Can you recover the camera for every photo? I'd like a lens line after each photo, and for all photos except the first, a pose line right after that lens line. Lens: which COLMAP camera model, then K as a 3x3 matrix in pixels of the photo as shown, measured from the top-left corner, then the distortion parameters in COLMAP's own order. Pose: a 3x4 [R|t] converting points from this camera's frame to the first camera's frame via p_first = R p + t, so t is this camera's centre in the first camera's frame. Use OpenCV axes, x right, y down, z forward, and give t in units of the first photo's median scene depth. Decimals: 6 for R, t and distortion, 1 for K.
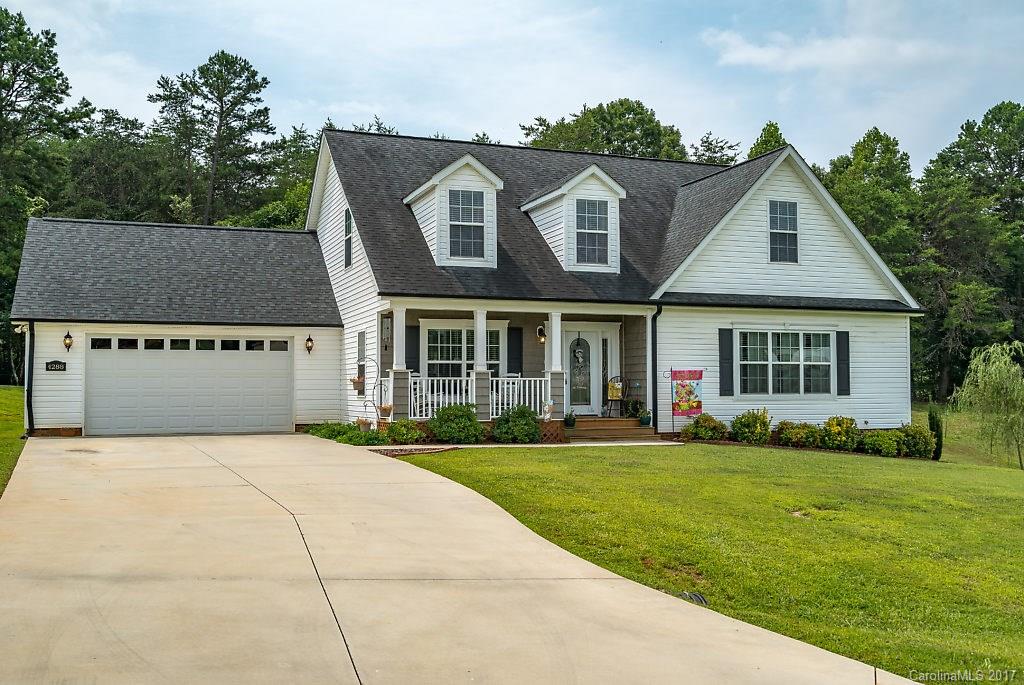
lens RADIAL K [[1033.3, 0, 512.0], [0, 1033.3, 342.5], [0, 0, 1]] dist [0.100757, -0.002730]
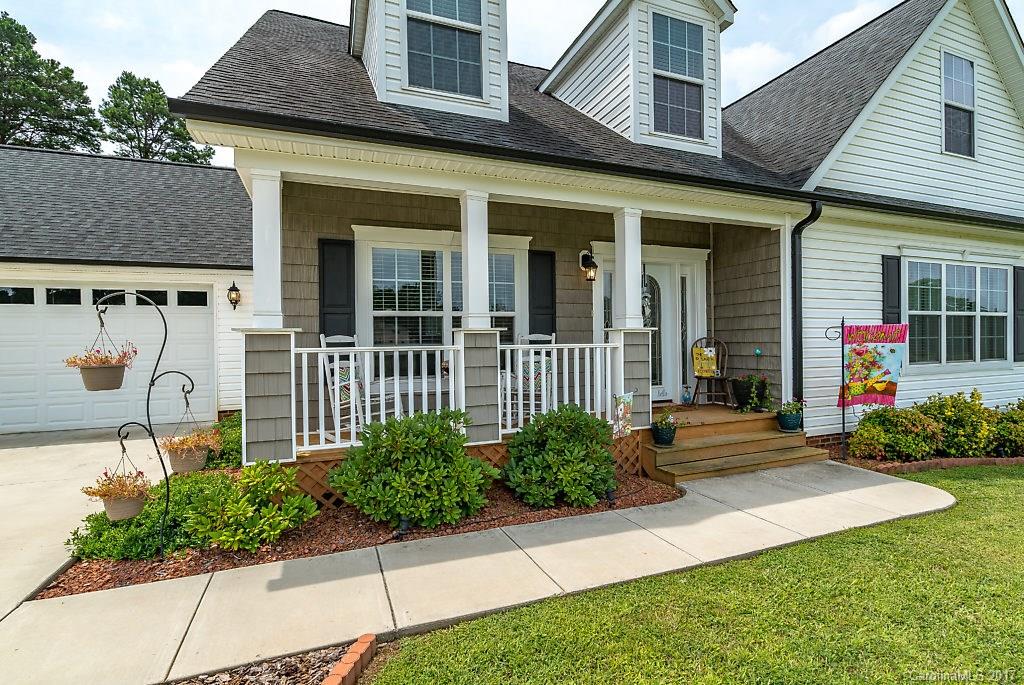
lens RADIAL K [[473.3, 0, 511.8], [0, 473.3, 344.3], [0, 0, 1]] dist [-0.000876, 0.000472]
pose [[0.999851, -0.011626, 0.012748, -0.016960], [0.010984, 0.998723, 0.049318, 0.022682], [-0.013305, -0.049171, 0.998702, 0.757626]]
